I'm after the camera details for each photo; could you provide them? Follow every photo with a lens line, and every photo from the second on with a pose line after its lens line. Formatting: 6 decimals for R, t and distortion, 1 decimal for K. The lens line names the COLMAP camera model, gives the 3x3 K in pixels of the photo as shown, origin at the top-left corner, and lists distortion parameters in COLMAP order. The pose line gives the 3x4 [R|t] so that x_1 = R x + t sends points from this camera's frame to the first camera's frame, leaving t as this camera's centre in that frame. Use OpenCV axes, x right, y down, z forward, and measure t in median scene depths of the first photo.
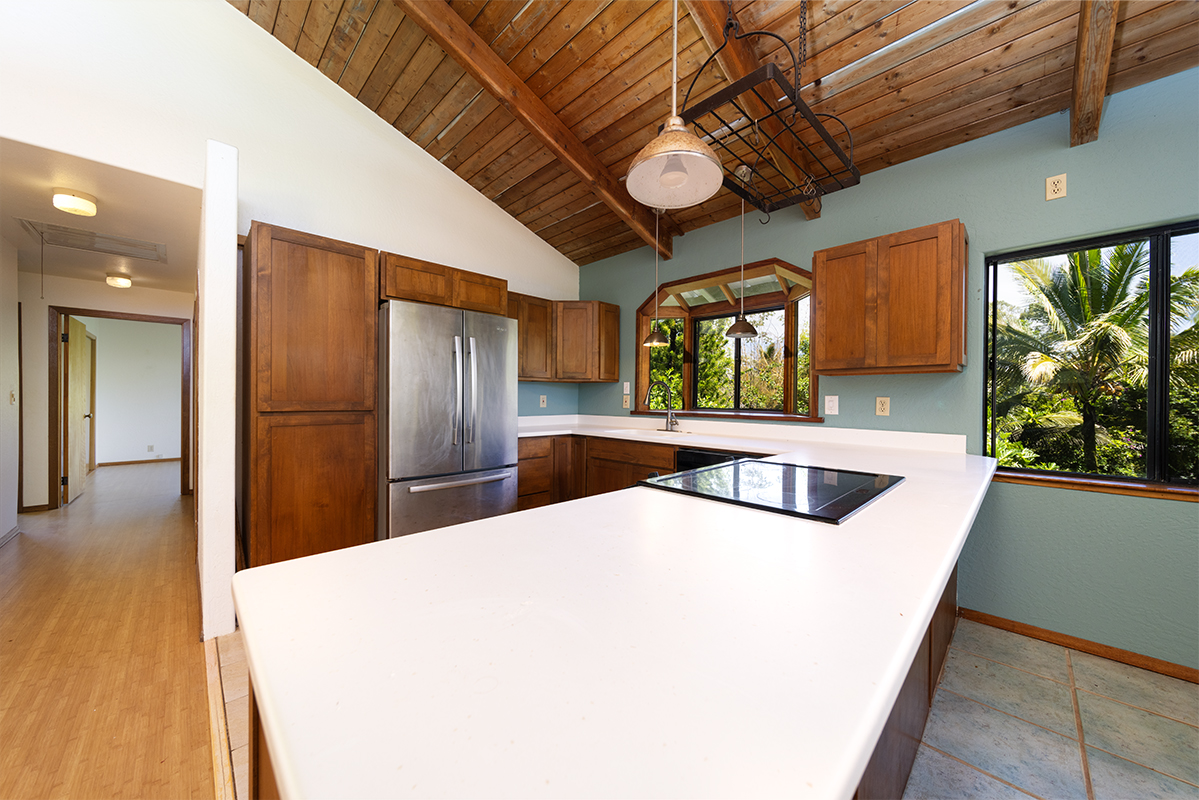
lens RADIAL K [[421.5, 0, 601.5], [0, 421.5, 398.7], [0, 0, 1]] dist [0.001022, -0.000040]
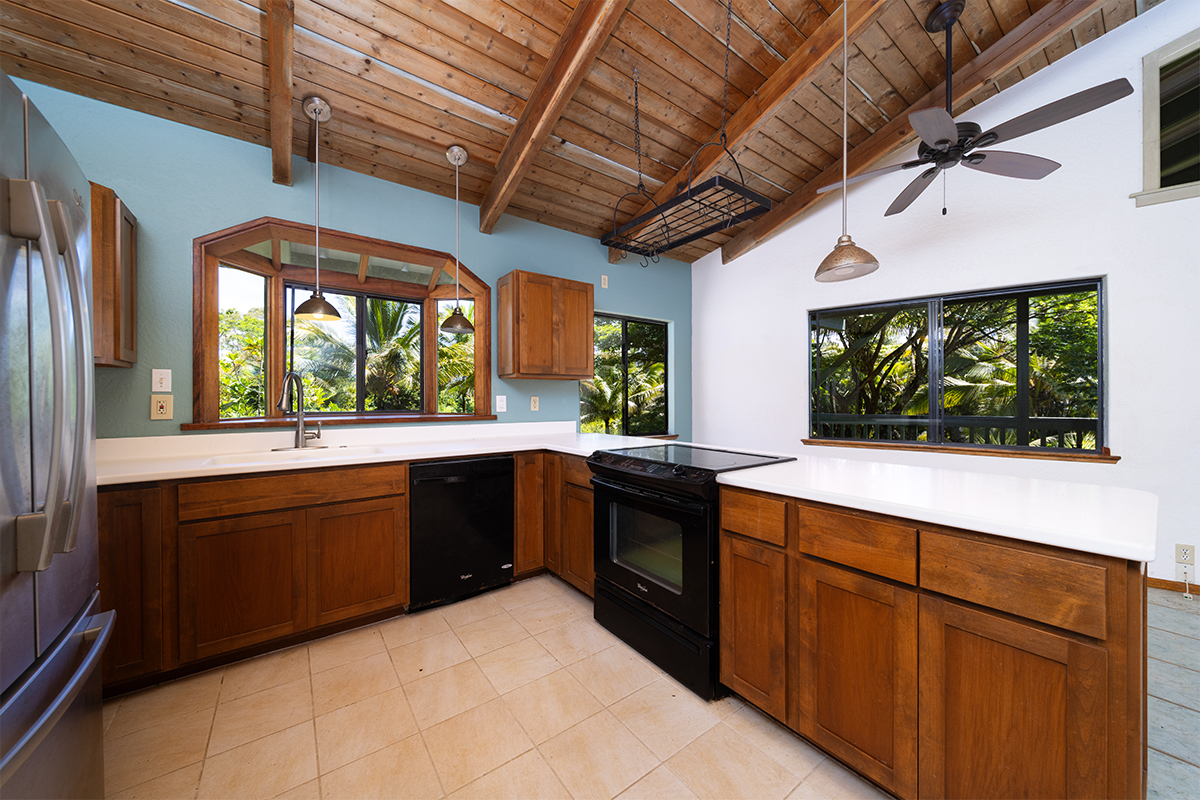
lens RADIAL K [[421.8, 0, 602.8], [0, 421.8, 398.5], [0, 0, 1]] dist [0.001022, -0.000040]
pose [[0.128293, -0.007747, 0.991706, -0.462049], [0.005240, 0.999961, 0.007134, -0.004671], [-0.991722, 0.004281, 0.128329, 0.481107]]
